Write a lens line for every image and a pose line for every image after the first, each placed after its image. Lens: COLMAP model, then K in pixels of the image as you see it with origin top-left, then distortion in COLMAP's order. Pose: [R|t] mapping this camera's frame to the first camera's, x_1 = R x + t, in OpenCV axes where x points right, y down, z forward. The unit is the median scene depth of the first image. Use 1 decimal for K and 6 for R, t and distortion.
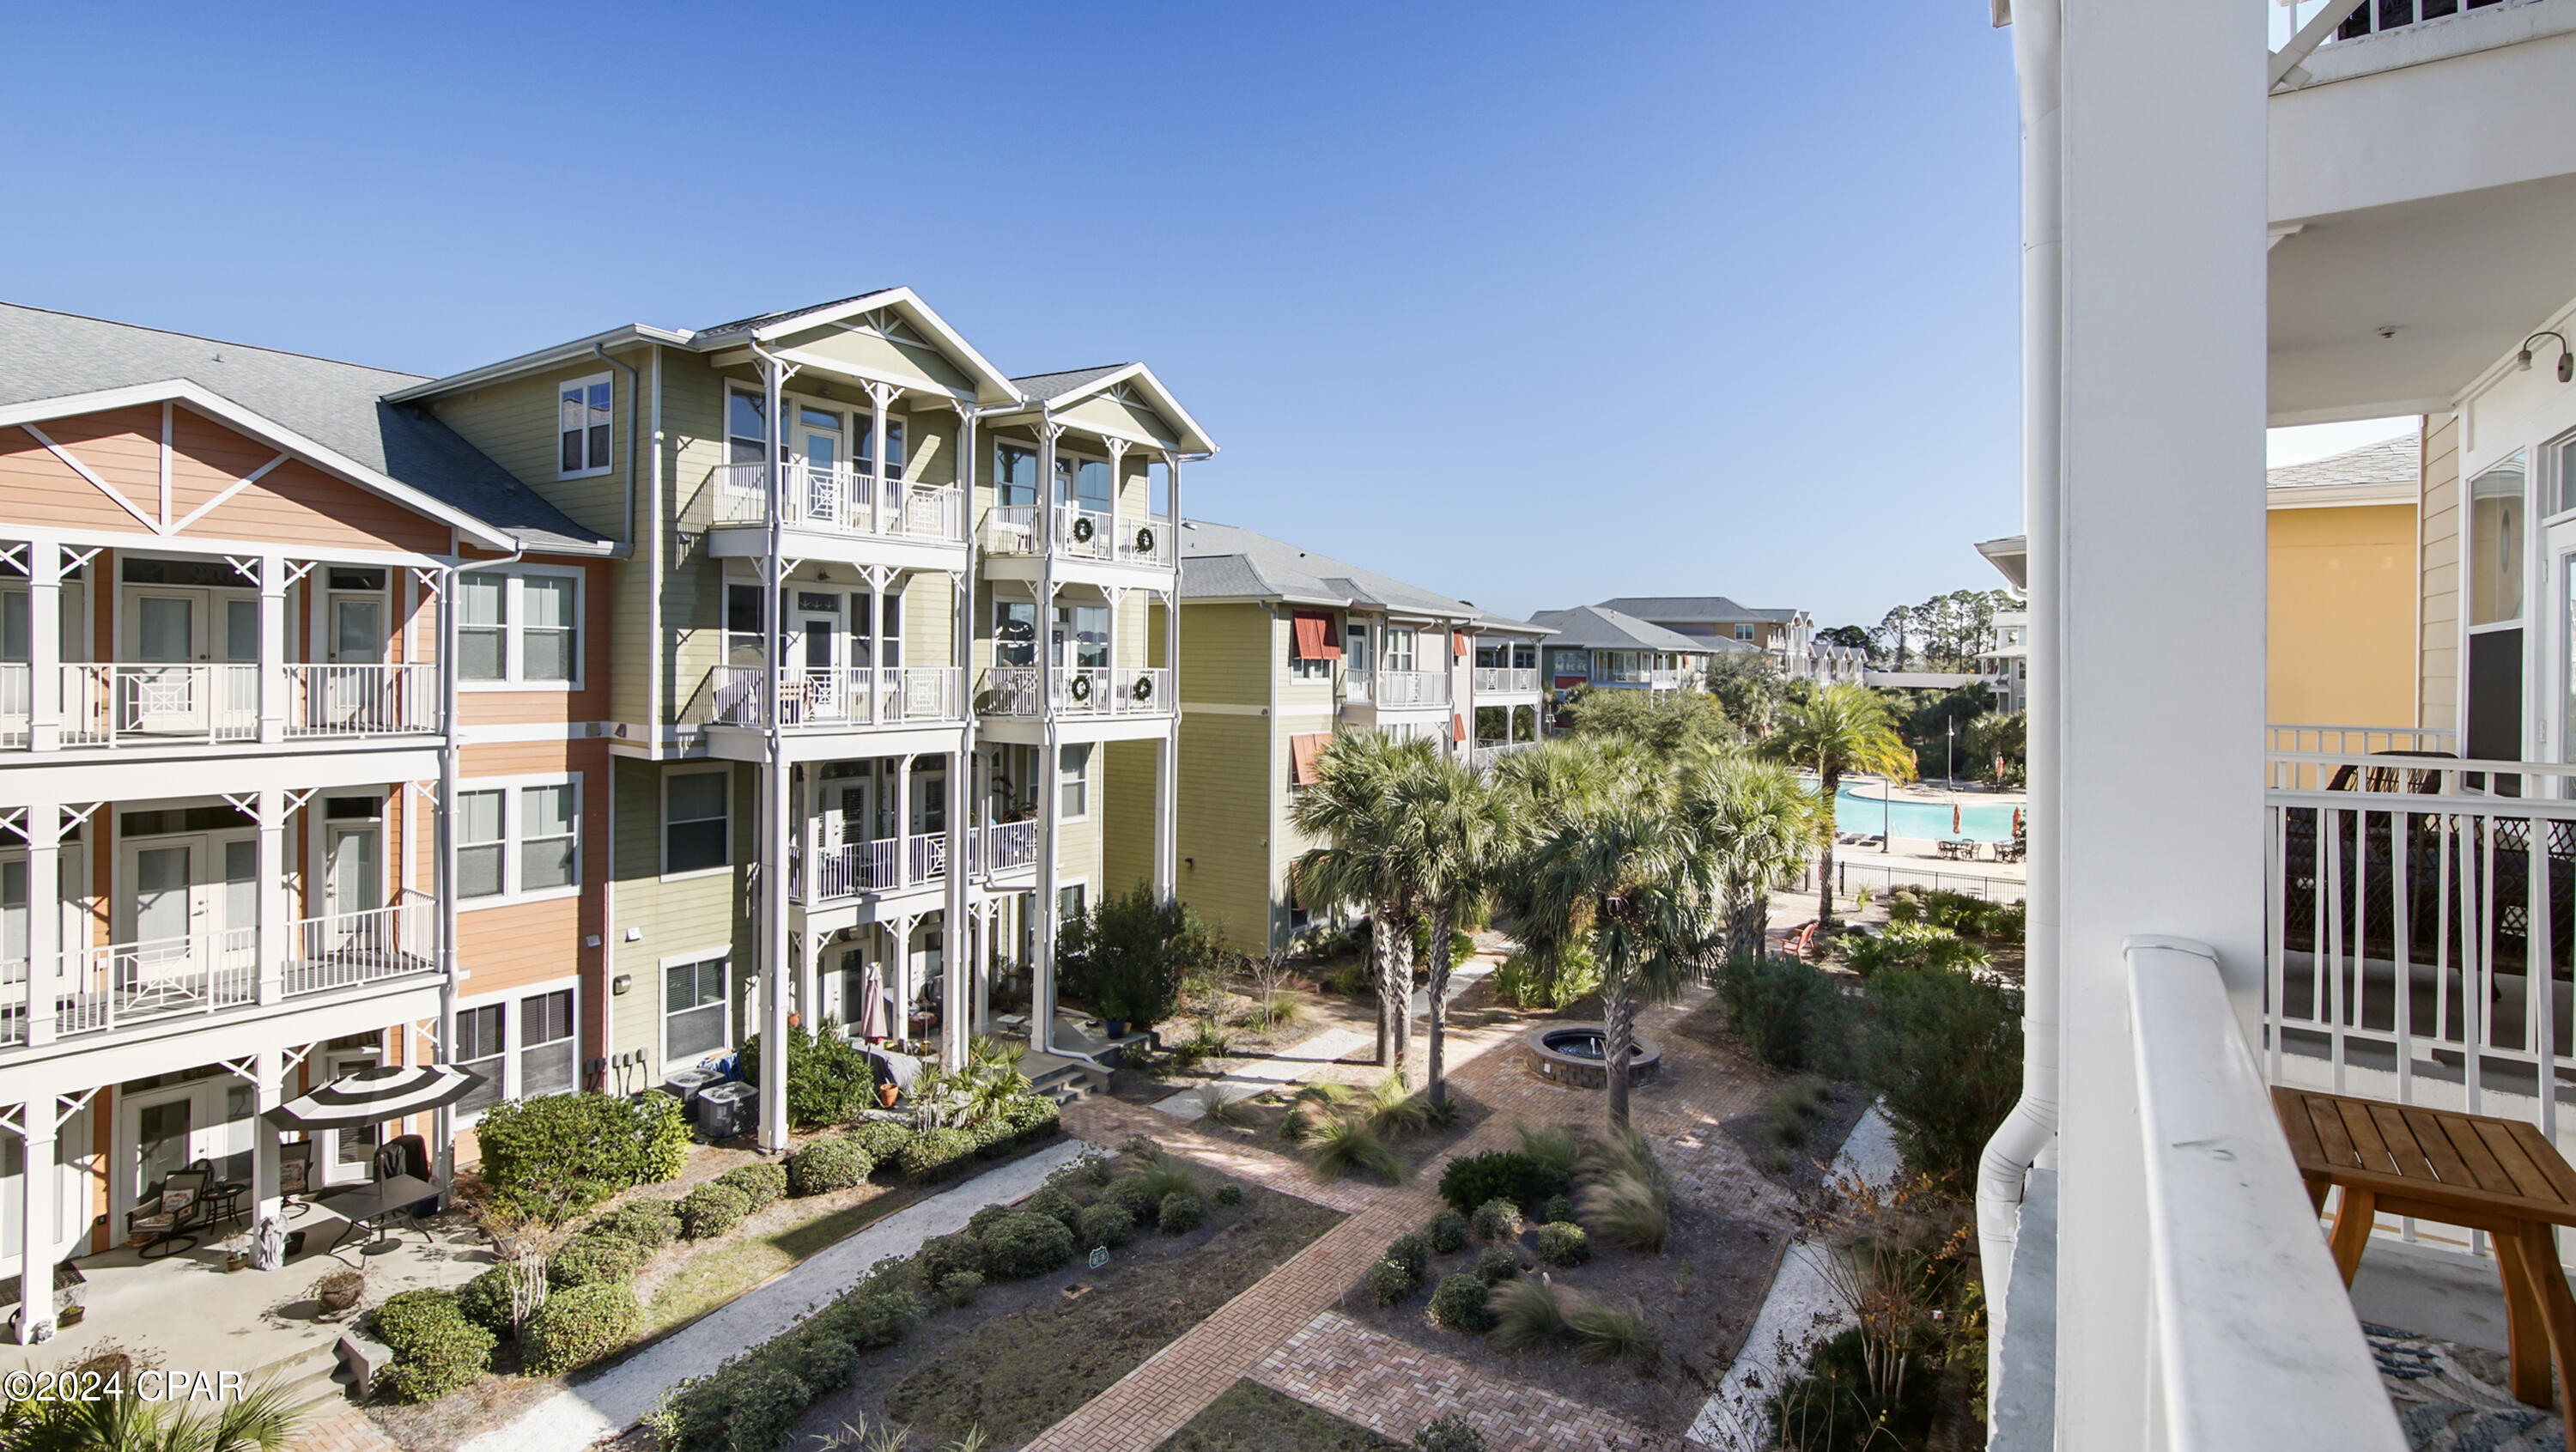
lens RADIAL K [[1200.0, 0, 1301.8], [0, 1200.0, 676.6], [0, 0, 1]] dist [-0.017205, 0.009040]
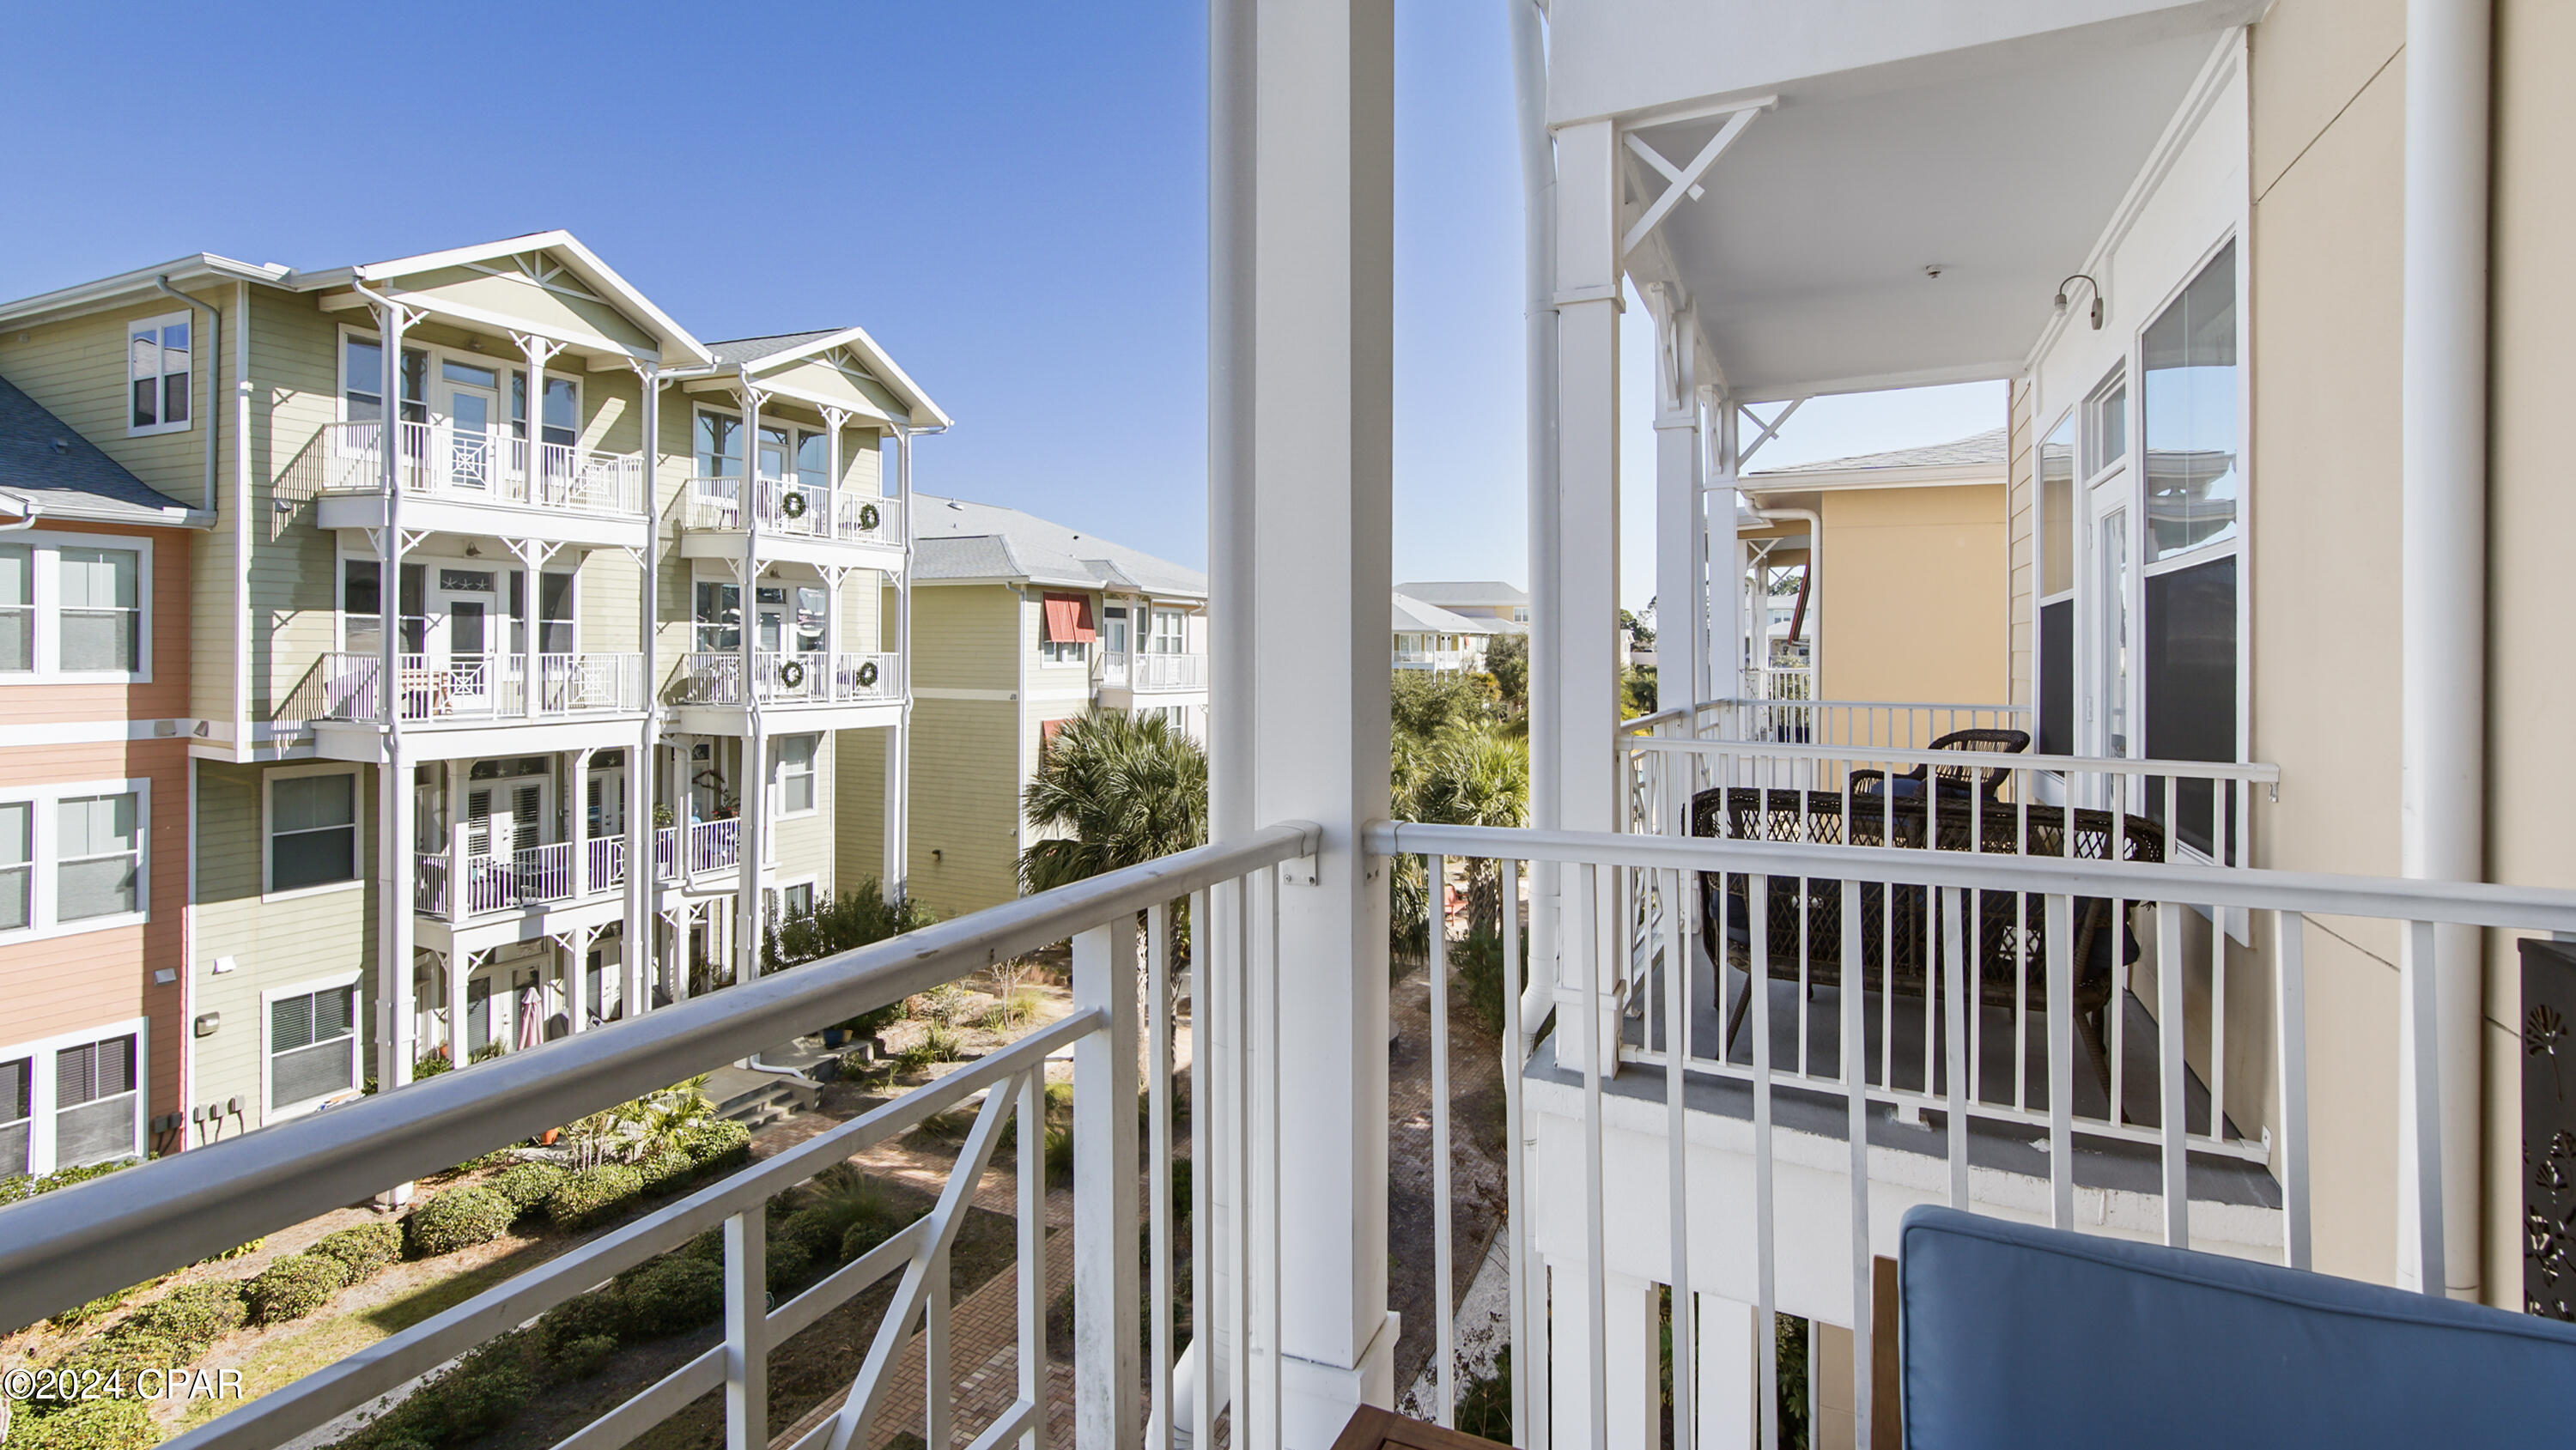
lens RADIAL K [[1147.4, 0, 1323.3], [0, 1147.4, 654.7], [0, 0, 1]] dist [-0.017628, 0.006617]
pose [[0.987518, -0.006859, 0.157359, 0.094158], [0.007507, 0.999966, -0.003527, 0.000800], [-0.157330, 0.004664, 0.987535, 0.064612]]
